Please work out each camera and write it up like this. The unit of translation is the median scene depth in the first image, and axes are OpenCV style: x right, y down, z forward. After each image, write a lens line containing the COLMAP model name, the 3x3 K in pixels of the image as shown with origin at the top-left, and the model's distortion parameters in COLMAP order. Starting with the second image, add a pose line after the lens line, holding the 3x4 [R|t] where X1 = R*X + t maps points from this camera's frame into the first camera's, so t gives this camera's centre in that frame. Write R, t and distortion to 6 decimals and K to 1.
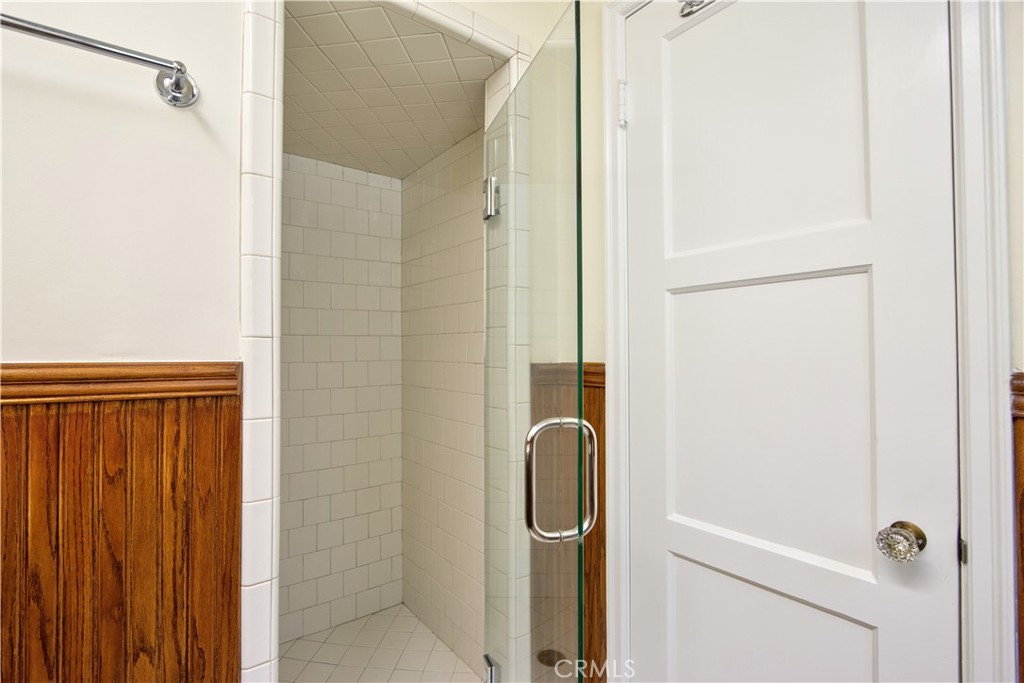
lens RADIAL K [[486.3, 0, 508.2], [0, 486.3, 344.7], [0, 0, 1]] dist [-0.008938, -0.000316]
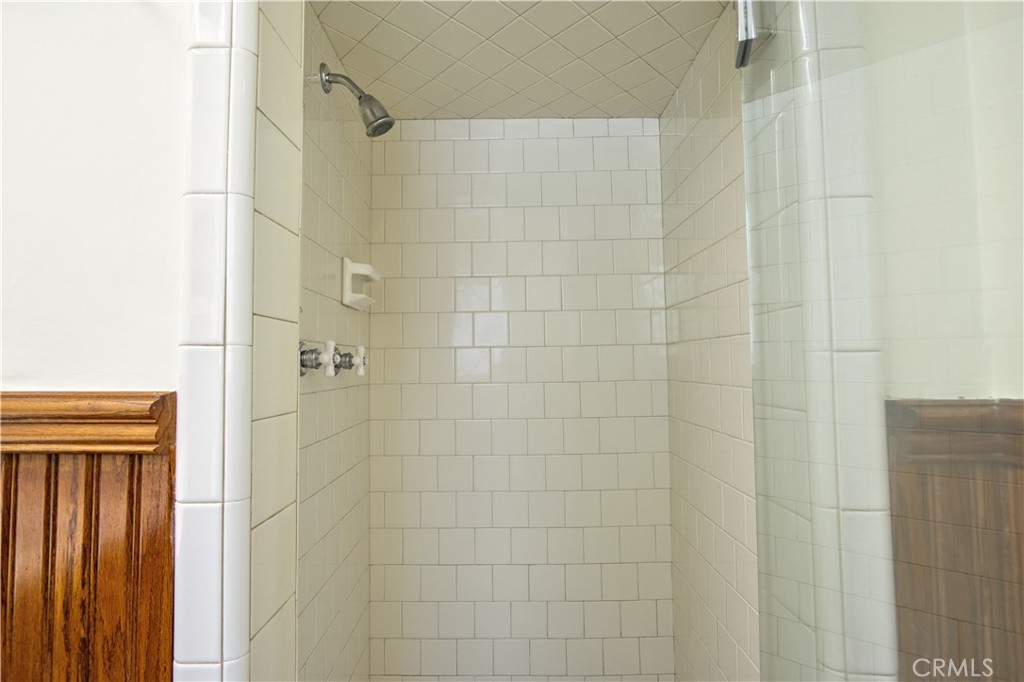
lens RADIAL K [[486.3, 0, 508.2], [0, 486.3, 344.2], [0, 0, 1]] dist [-0.008938, -0.000316]
pose [[0.782634, -0.033404, -0.621586, 0.082431], [0.015431, 0.999293, -0.034274, 0.007161], [0.622291, 0.017232, 0.782596, 0.872553]]
